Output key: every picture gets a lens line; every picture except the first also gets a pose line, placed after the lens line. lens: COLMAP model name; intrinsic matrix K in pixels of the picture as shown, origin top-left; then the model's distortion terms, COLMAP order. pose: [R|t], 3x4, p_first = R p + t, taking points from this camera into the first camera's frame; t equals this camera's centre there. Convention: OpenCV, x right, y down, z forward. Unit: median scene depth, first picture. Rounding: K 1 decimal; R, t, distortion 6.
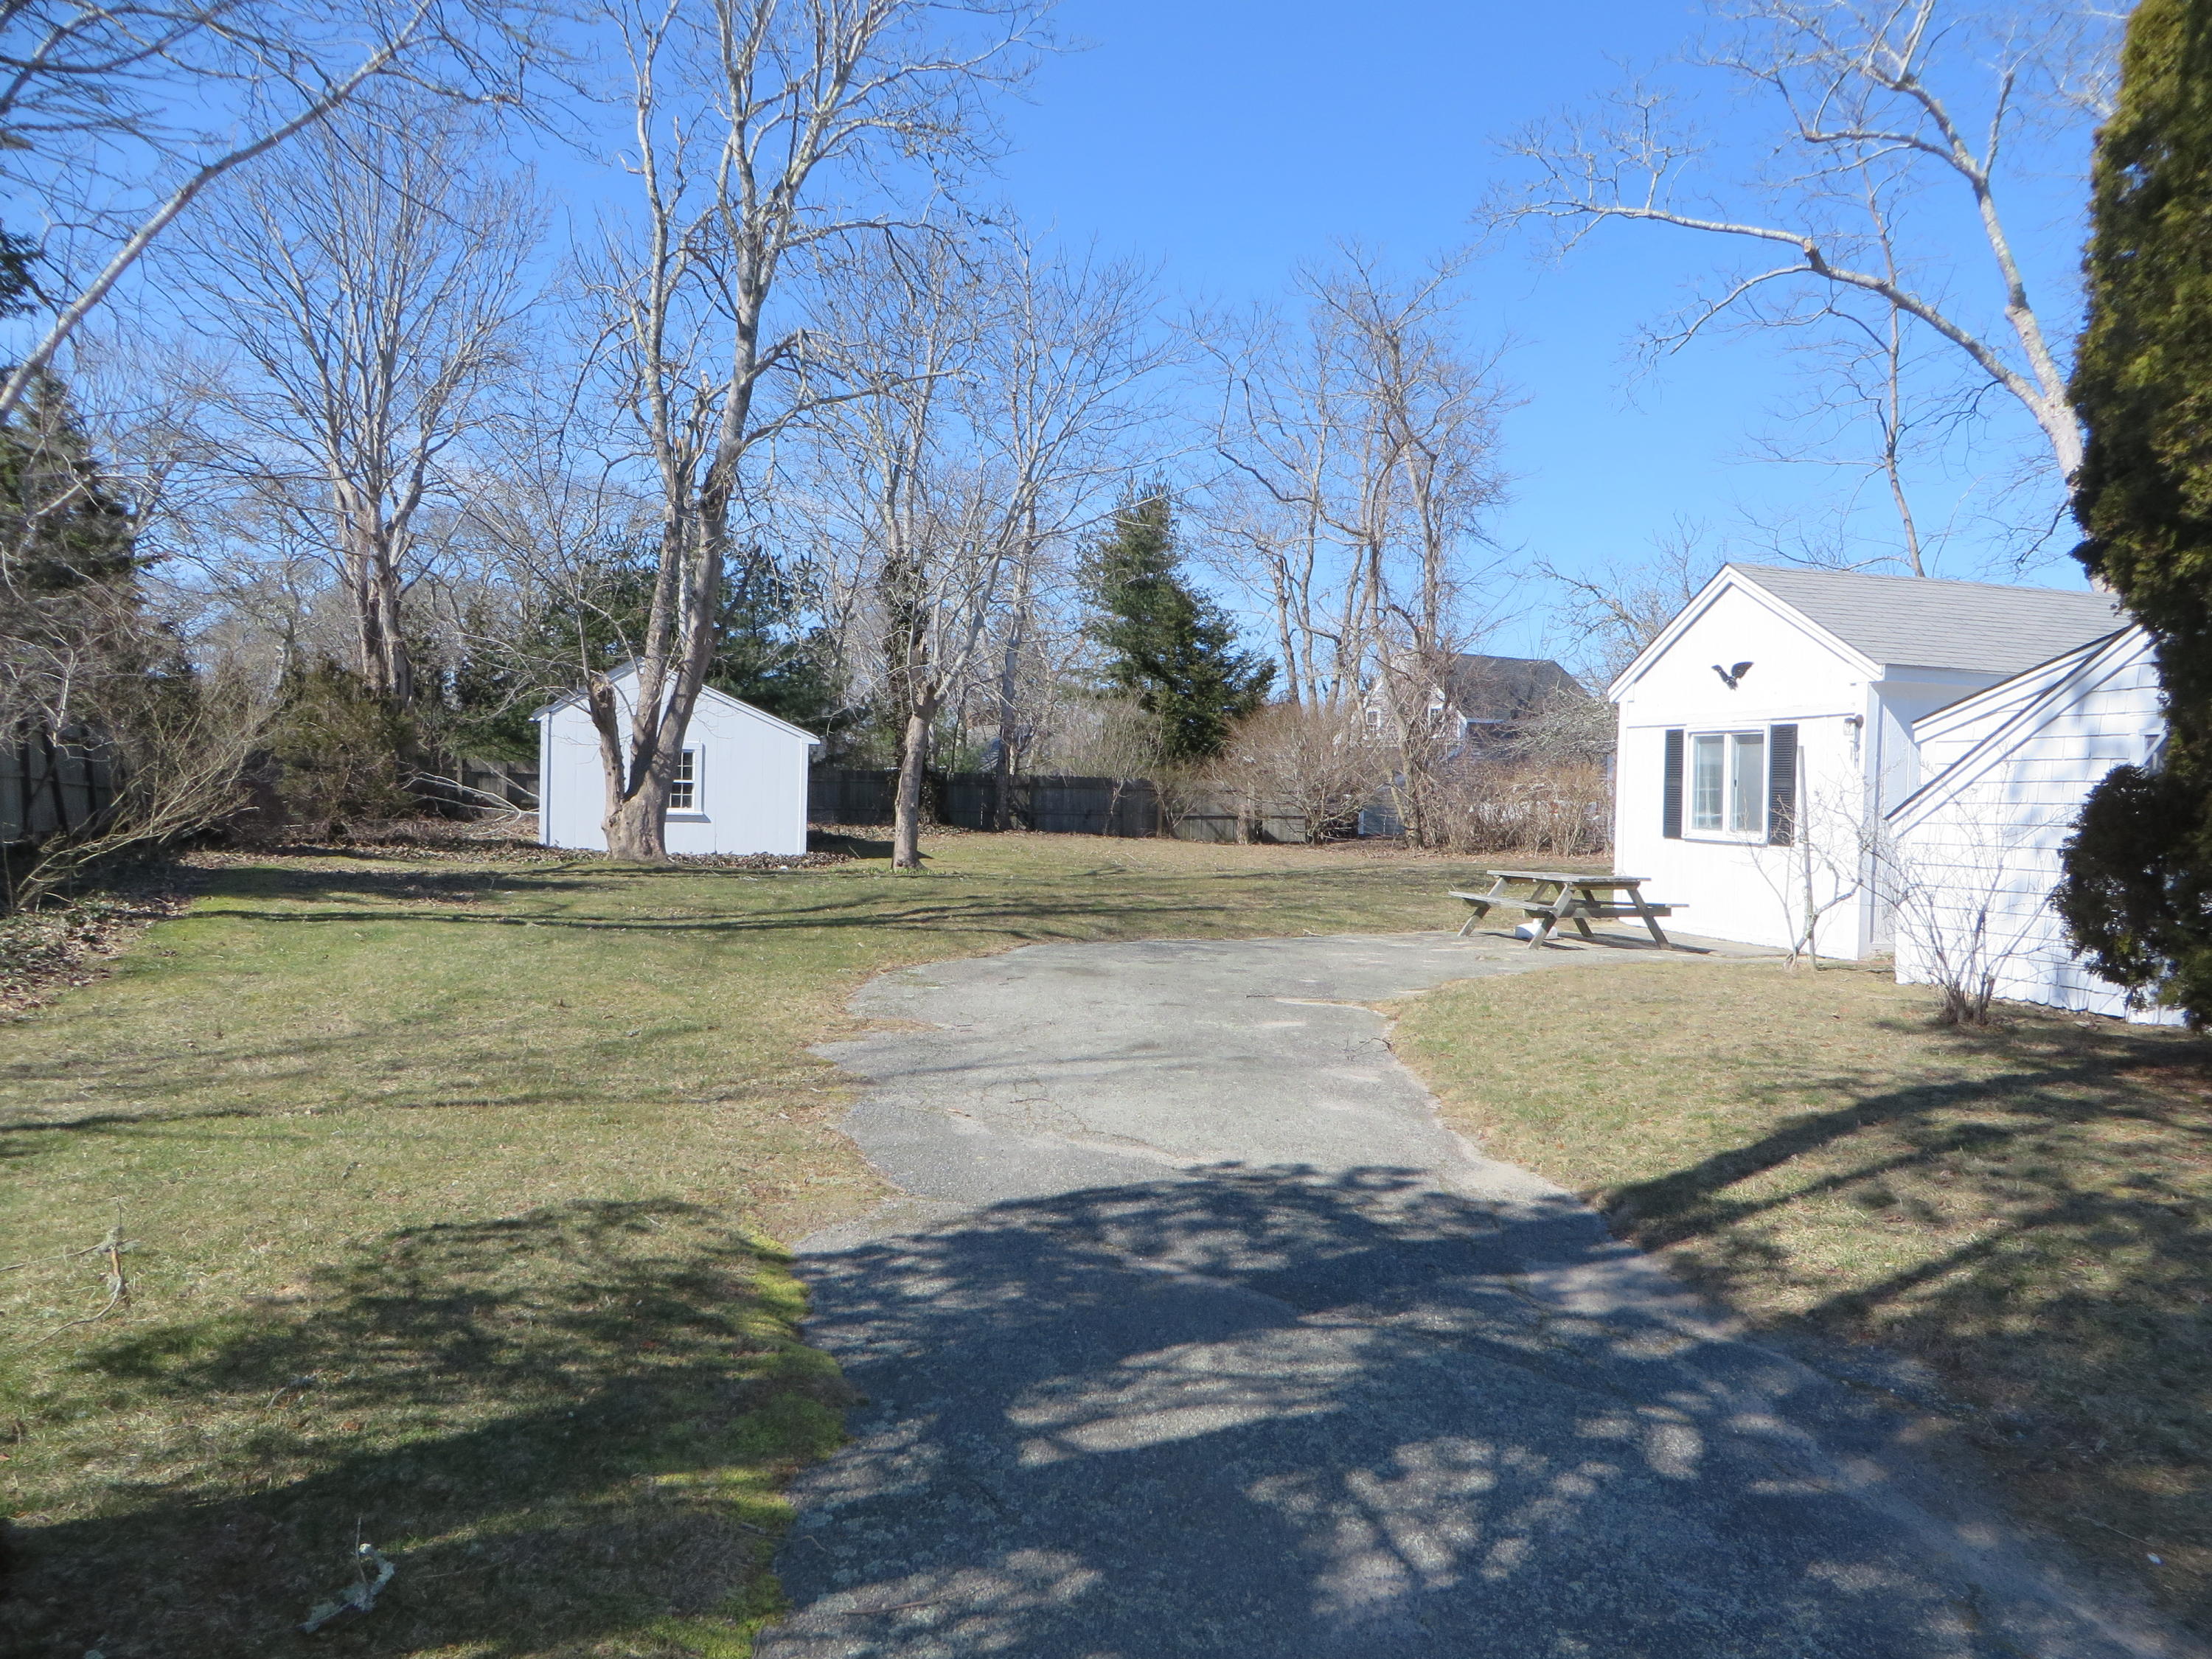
lens RADIAL K [[1660.5, 0, 1107.1], [0, 1660.5, 818.9], [0, 0, 1]] dist [-0.009456, -0.008727]
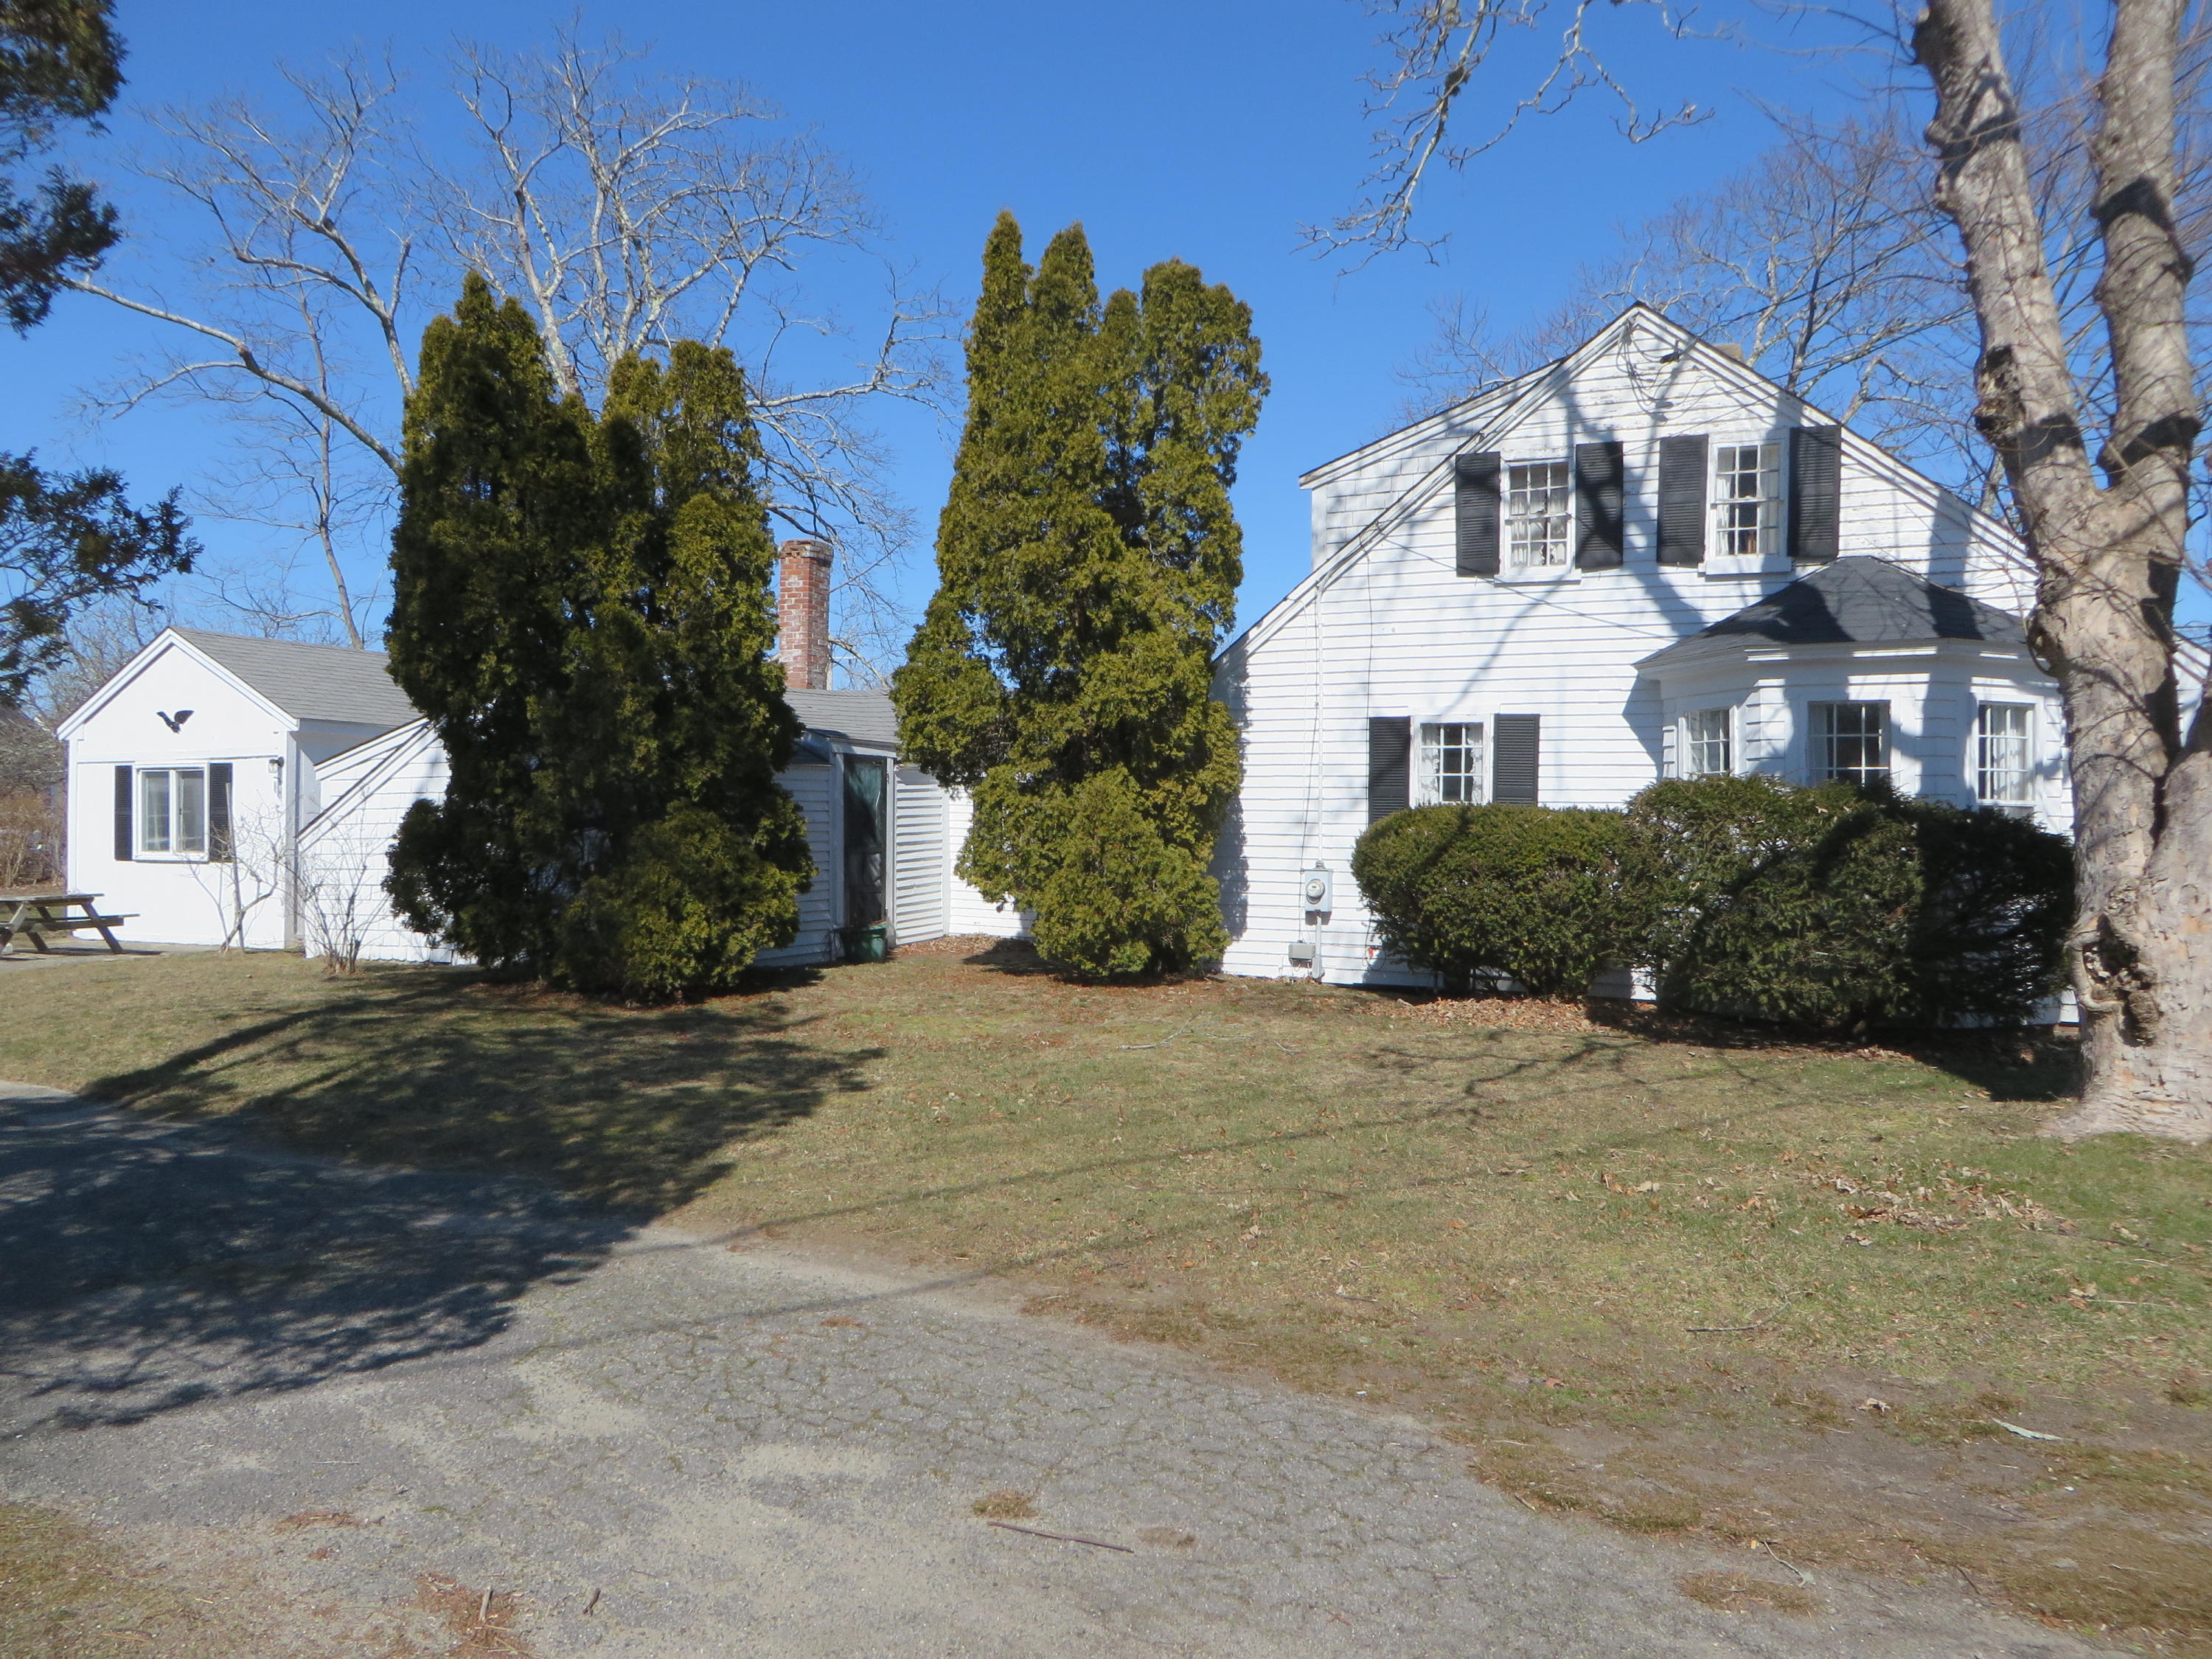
lens RADIAL K [[1660.5, 0, 1109.2], [0, 1660.5, 813.6], [0, 0, 1]] dist [-0.009456, -0.008727]
pose [[0.649503, -0.015248, 0.760206, -0.094100], [0.028353, 0.999589, -0.004175, 0.003920], [-0.759830, 0.024266, 0.649669, -0.289427]]
